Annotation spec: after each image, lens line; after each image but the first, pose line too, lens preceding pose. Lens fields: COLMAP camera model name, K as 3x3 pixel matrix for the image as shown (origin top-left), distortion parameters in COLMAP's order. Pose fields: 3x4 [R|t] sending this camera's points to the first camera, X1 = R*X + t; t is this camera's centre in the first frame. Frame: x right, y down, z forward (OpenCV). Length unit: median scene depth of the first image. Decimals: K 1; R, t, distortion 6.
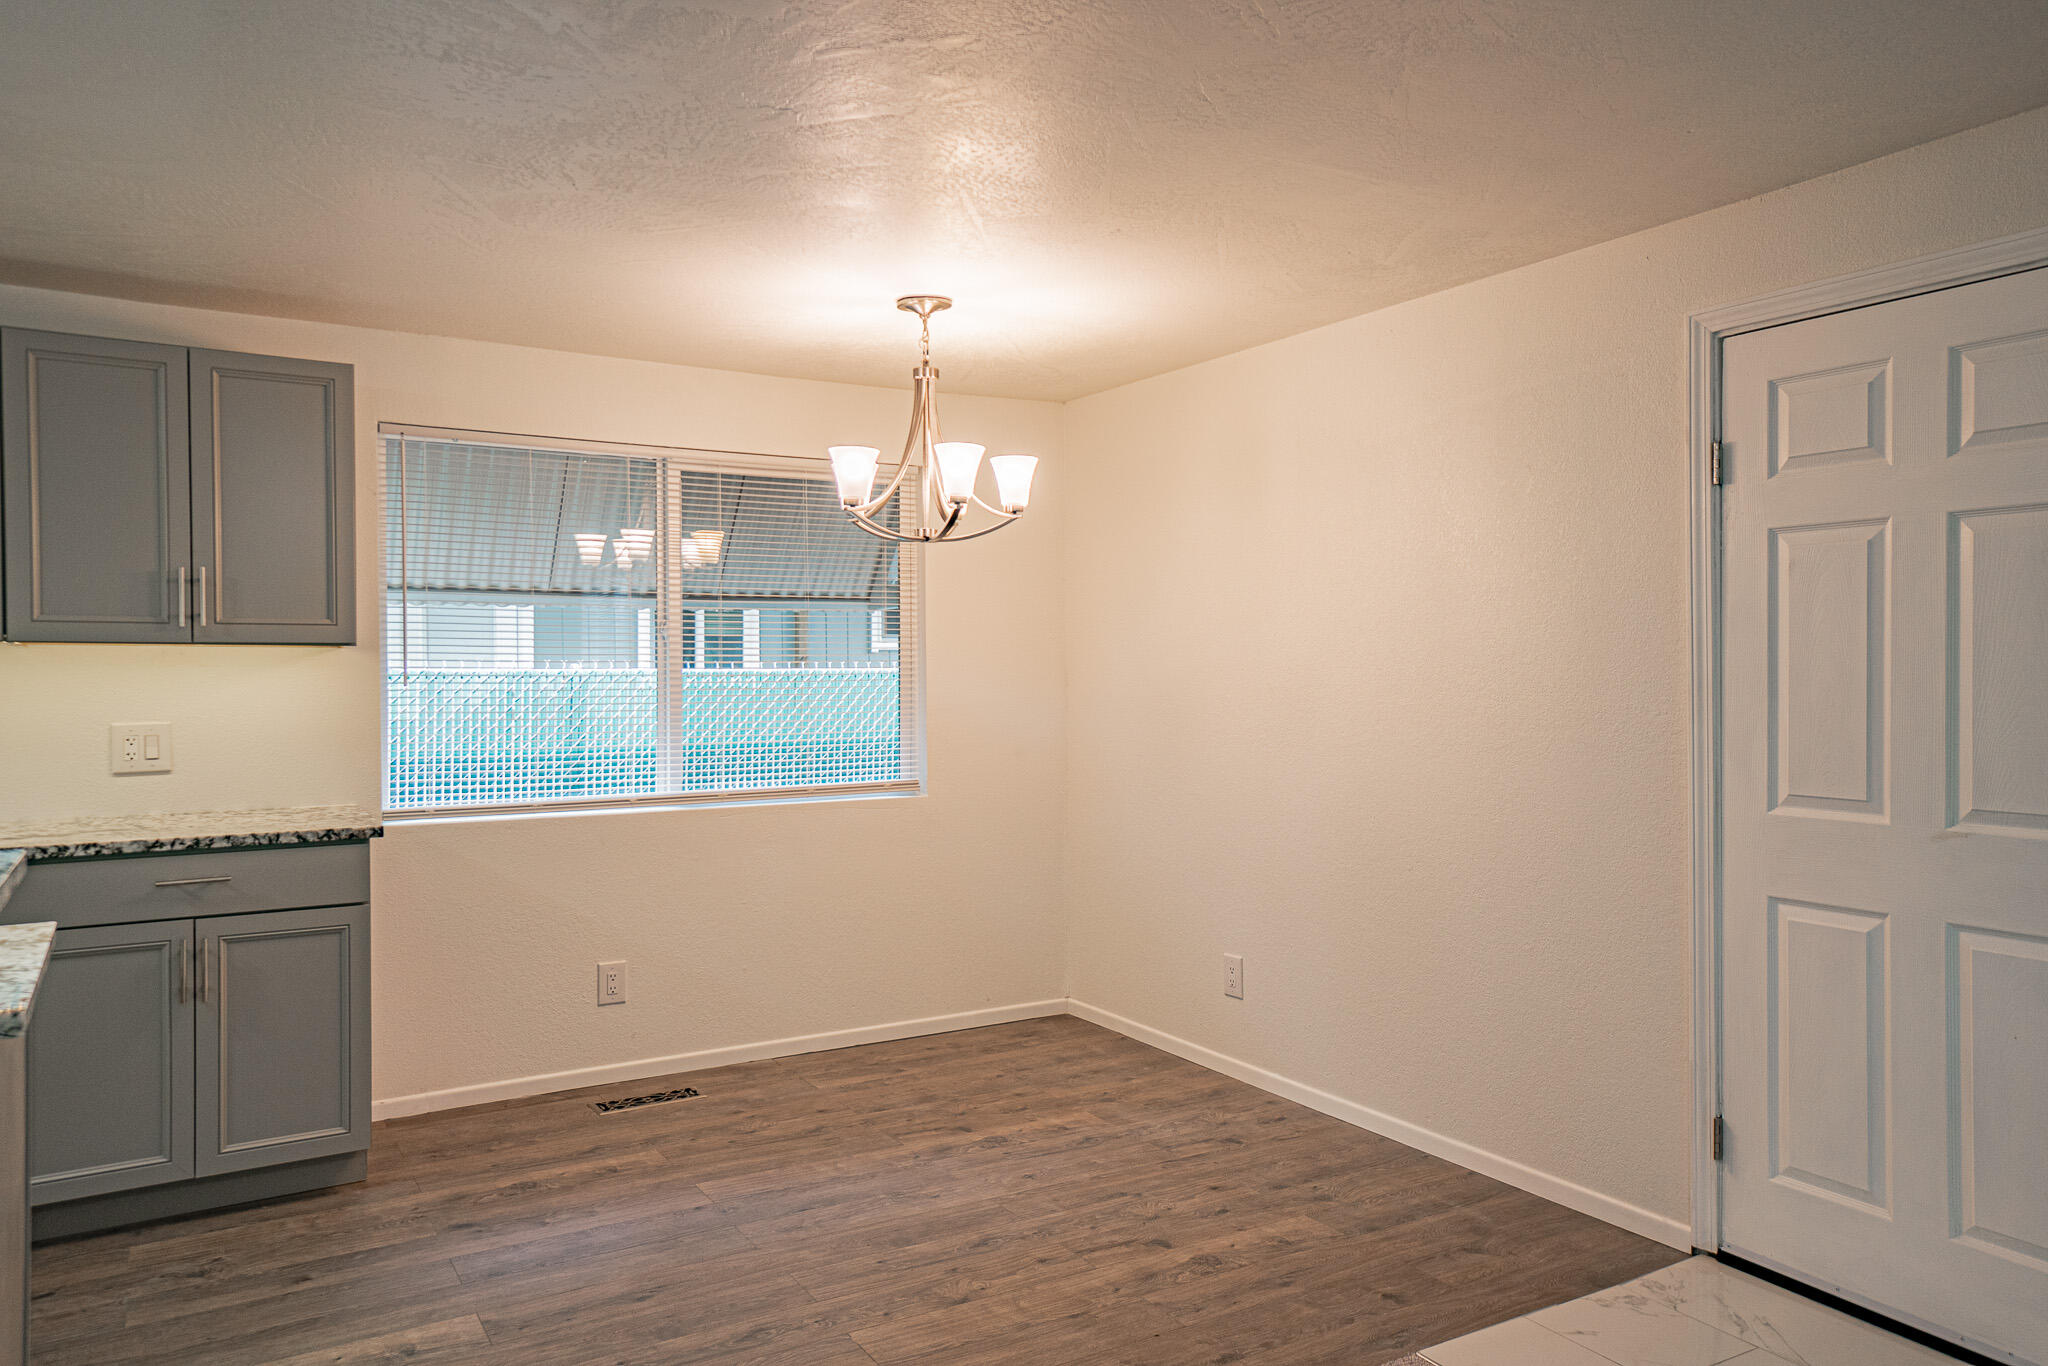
lens RADIAL K [[1394.0, 0, 1008.7], [0, 1394.0, 682.1], [0, 0, 1]] dist [0.022229, 0.003691]
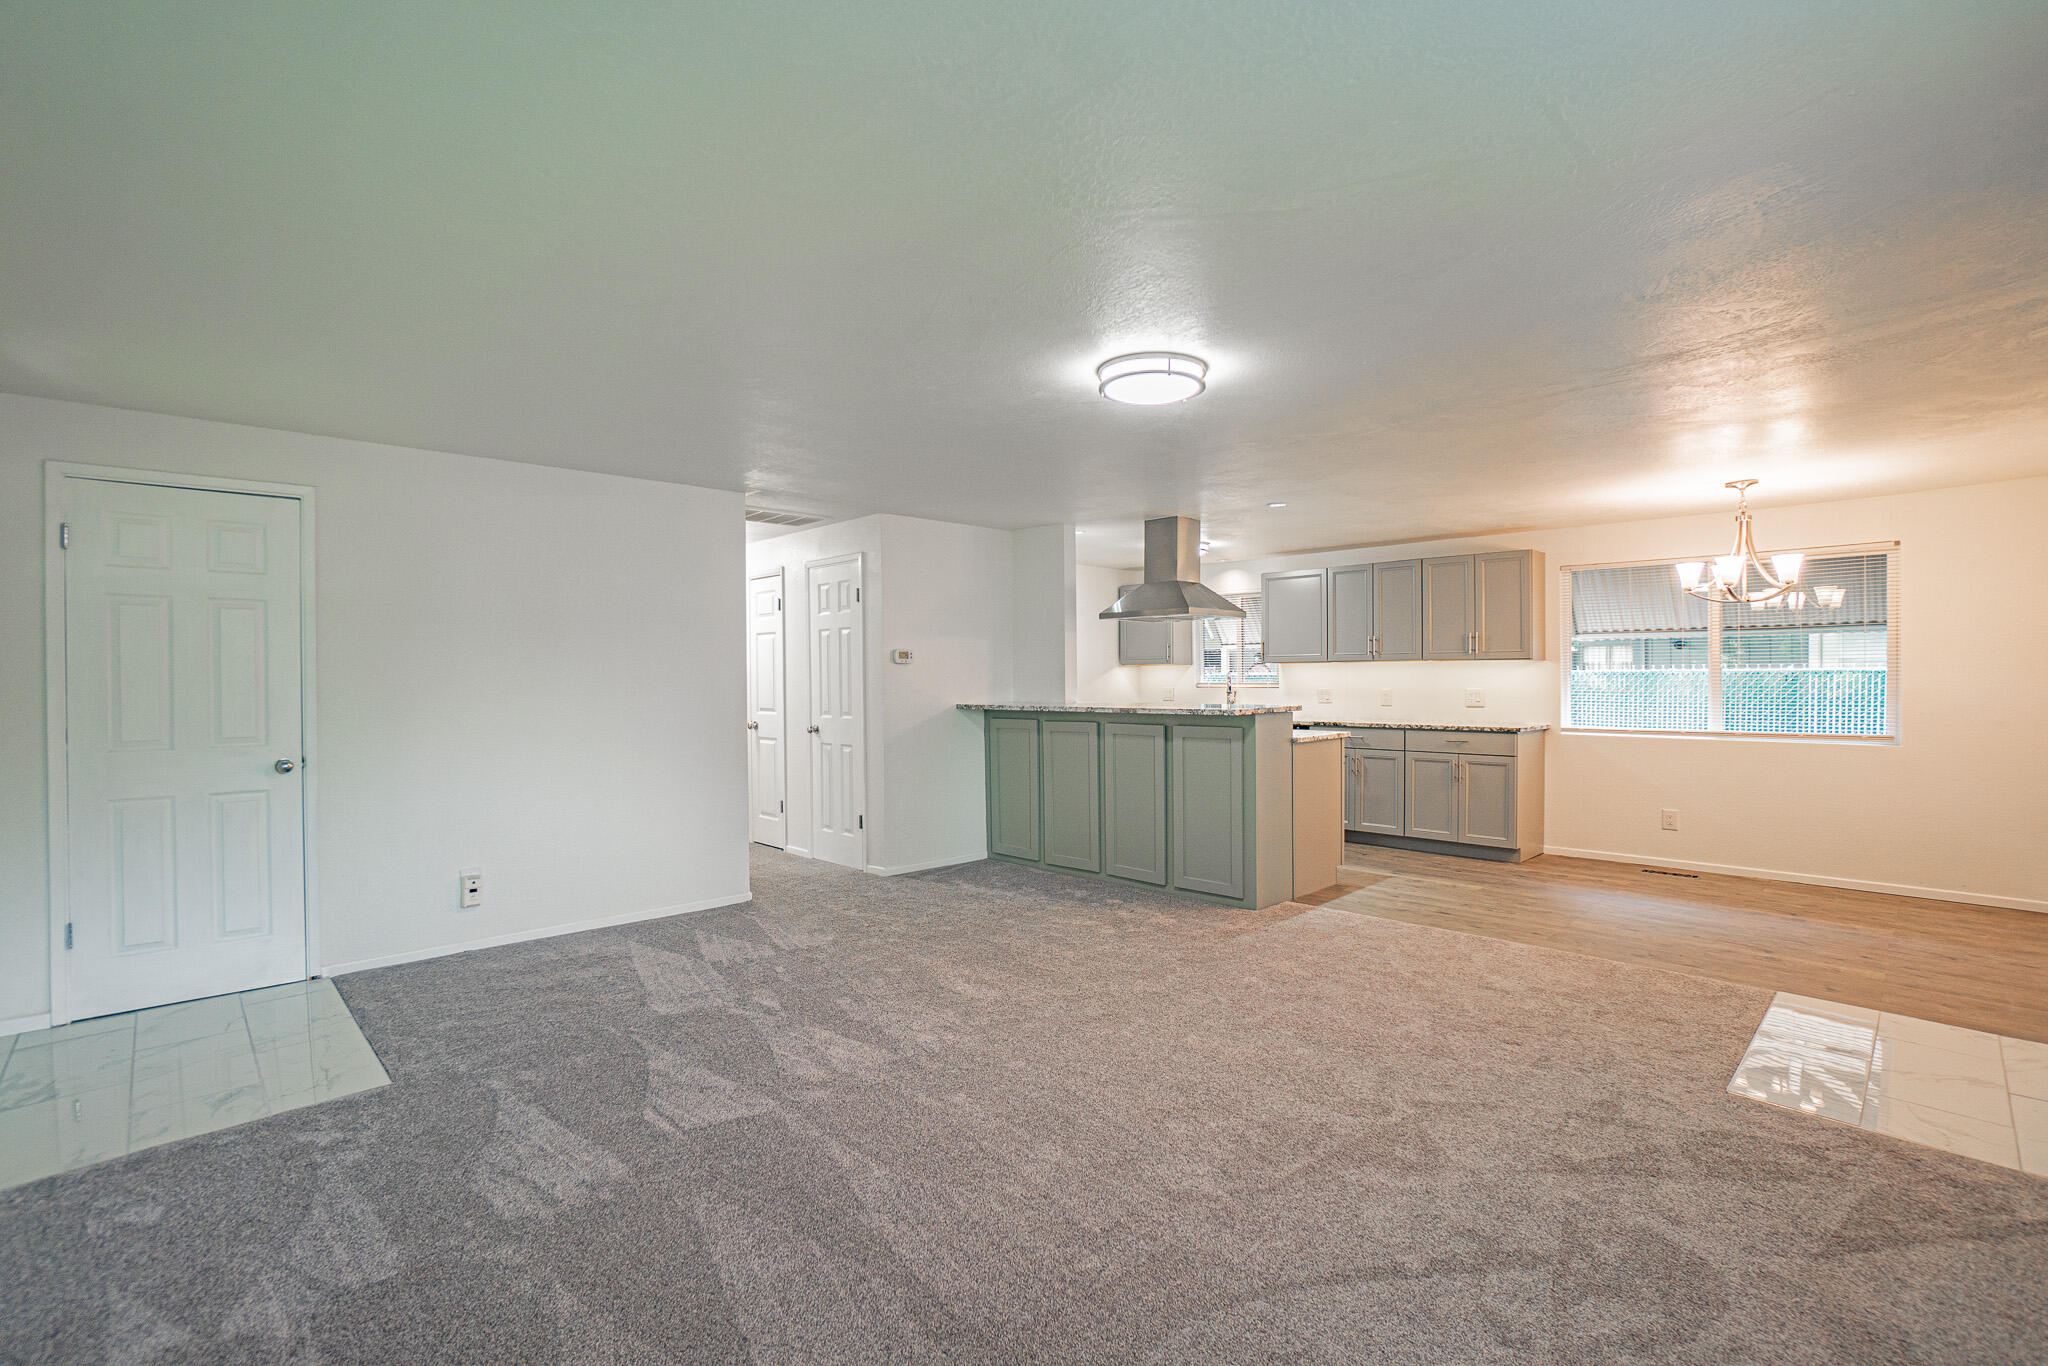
lens RADIAL K [[898.1, 0, 1024.0], [0, 898.1, 683.0], [0, 0, 1]] dist [-0.037855, 0.000455]
pose [[0.232229, 0.007622, -0.972631, 0.939448], [-0.005852, 0.999962, 0.006439, 0.012435], [0.972644, 0.004197, 0.232265, -0.290869]]
